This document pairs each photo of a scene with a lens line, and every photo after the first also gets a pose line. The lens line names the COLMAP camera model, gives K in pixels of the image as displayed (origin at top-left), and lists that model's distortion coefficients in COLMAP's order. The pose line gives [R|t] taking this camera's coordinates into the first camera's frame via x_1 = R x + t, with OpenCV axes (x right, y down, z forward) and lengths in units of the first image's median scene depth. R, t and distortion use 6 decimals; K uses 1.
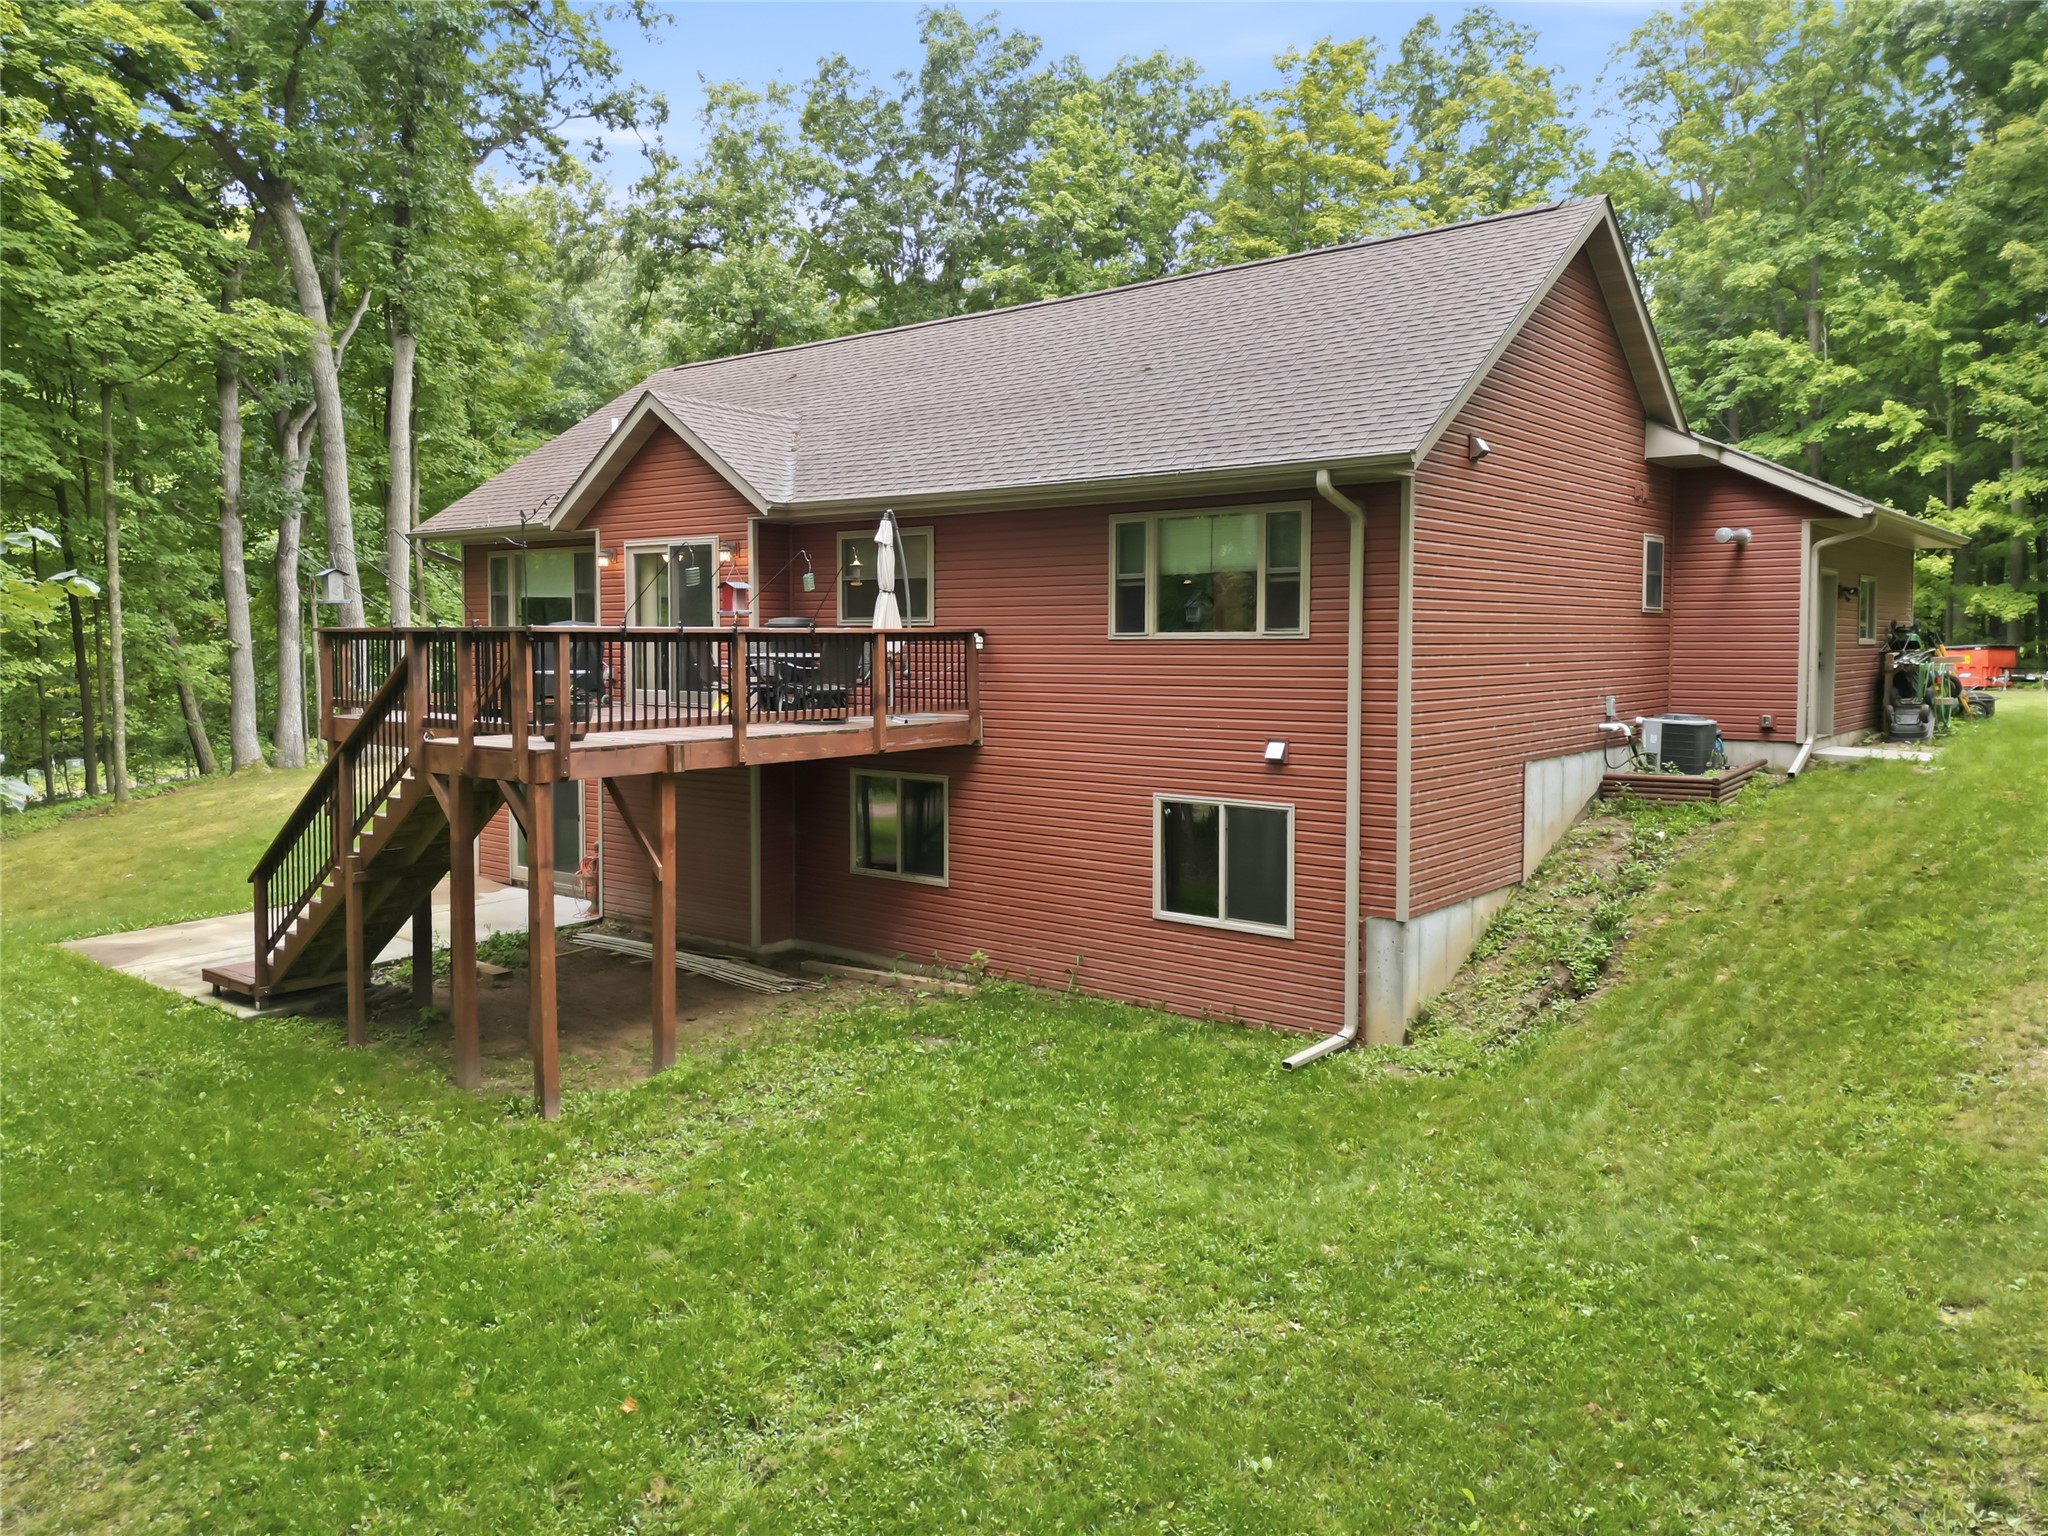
lens RADIAL K [[1410.7, 0, 1024.0], [0, 1410.7, 768.0], [0, 0, 1]] dist [0.058380, -0.044150]
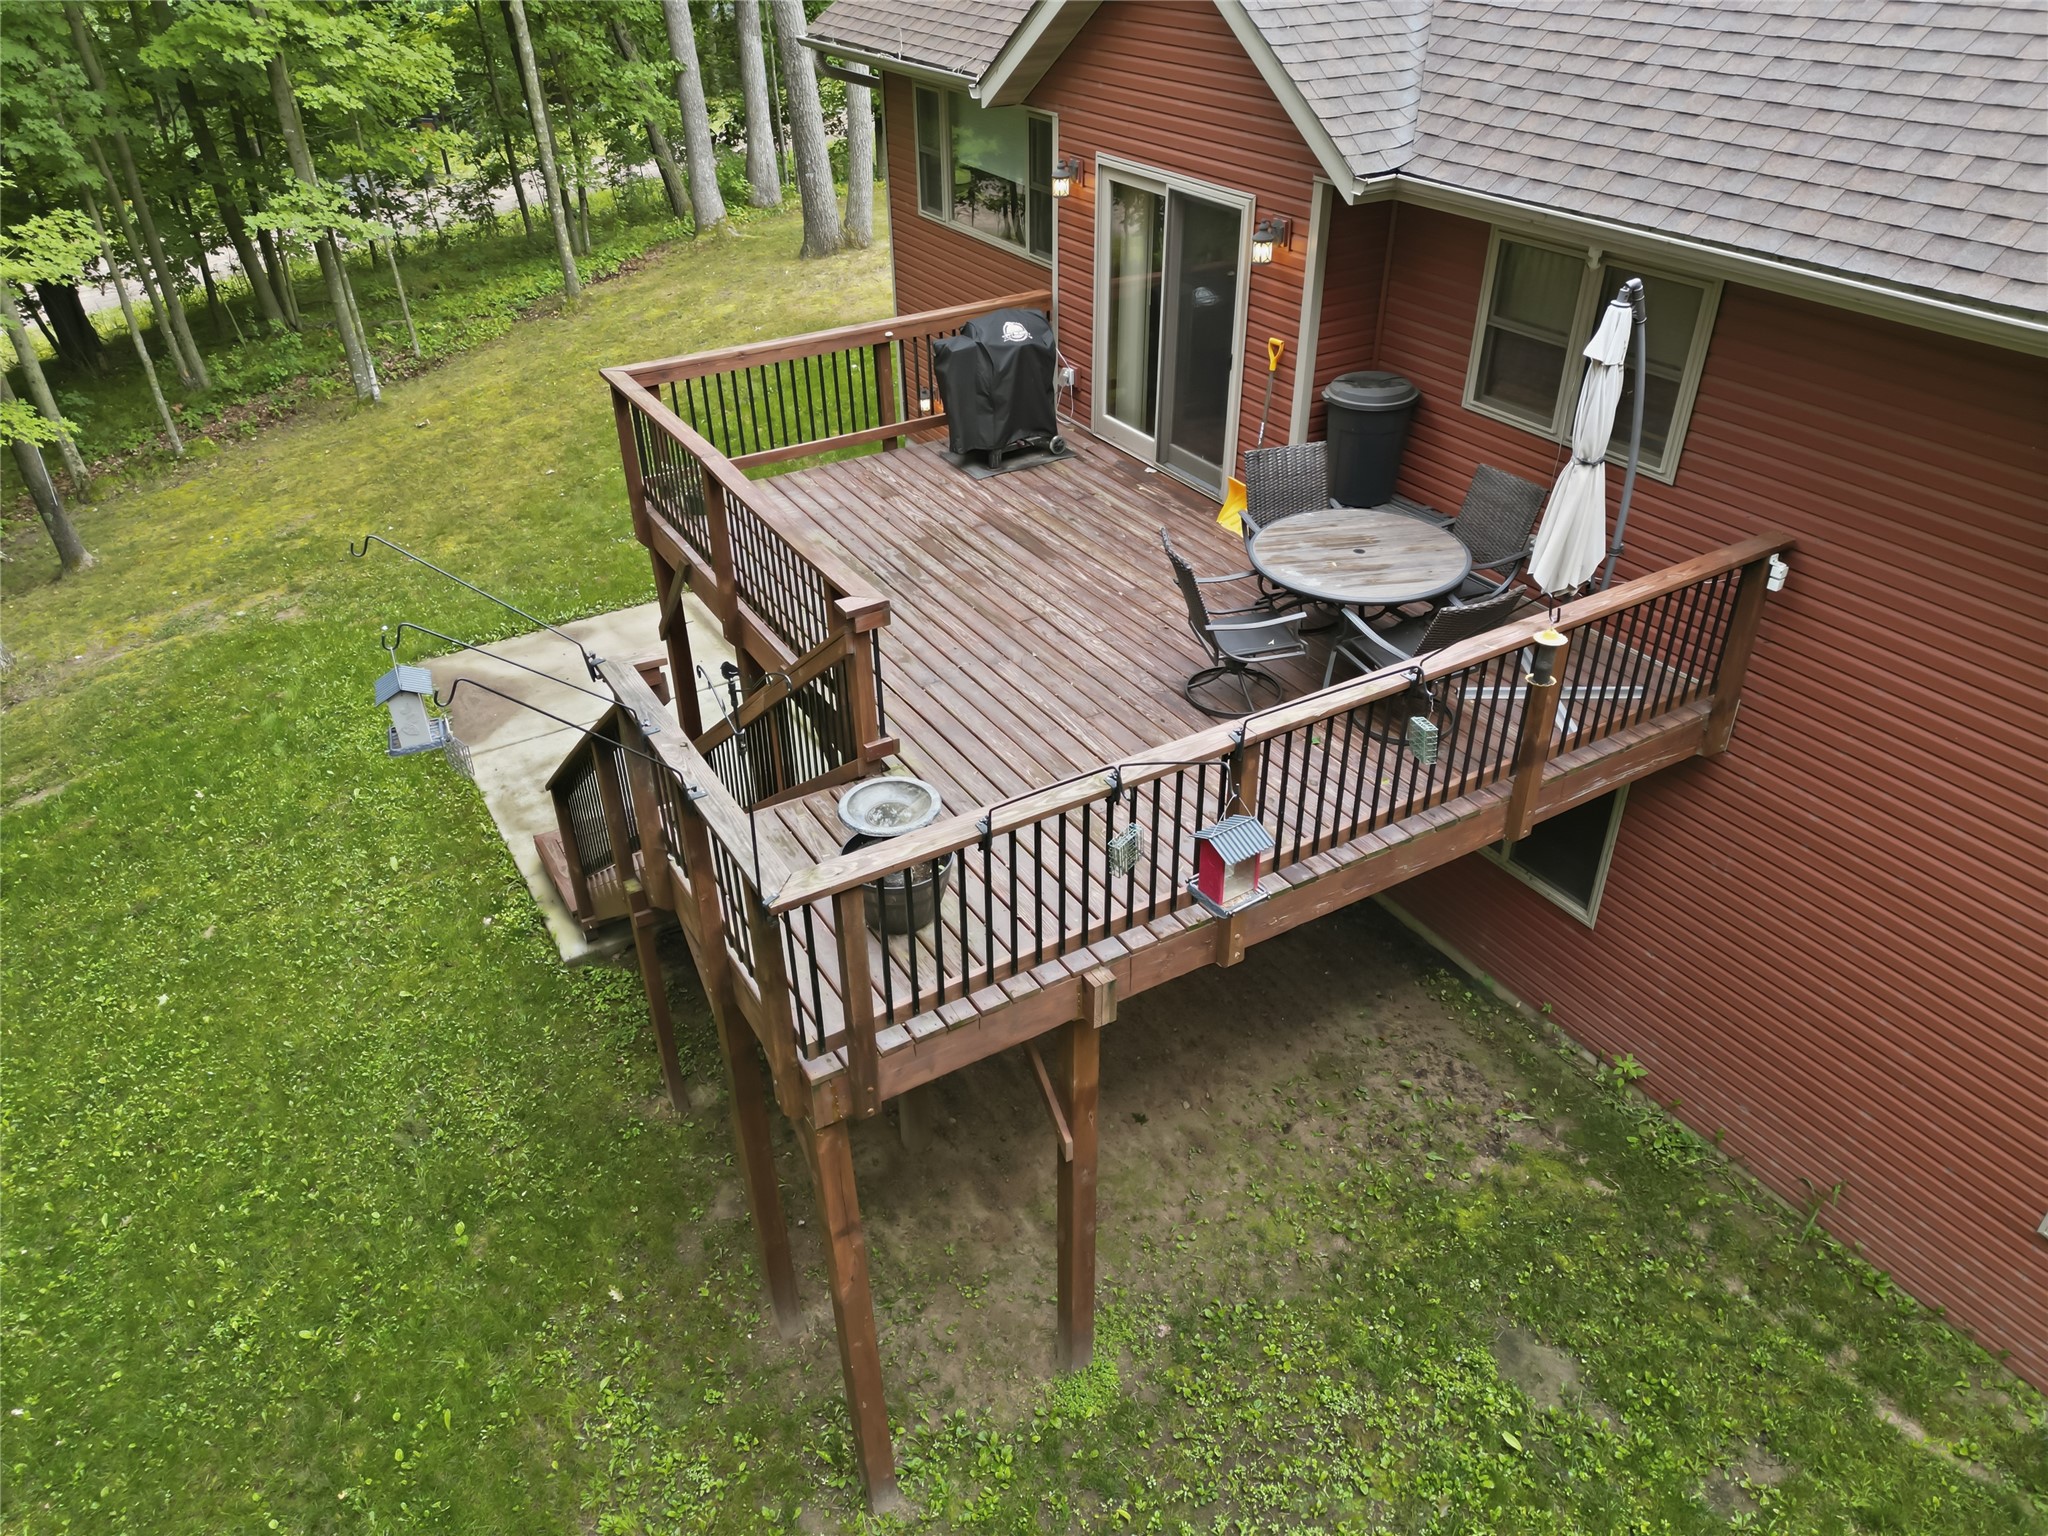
lens RADIAL K [[1410.7, 0, 1024.0], [0, 1410.7, 768.0], [0, 0, 1]] dist [0.058380, -0.044150]
pose [[0.932112, 0.178921, -0.314887, -0.097084], [-0.008167, 0.879611, 0.475624, -0.239543], [0.362077, -0.440763, 0.821357, 0.467337]]
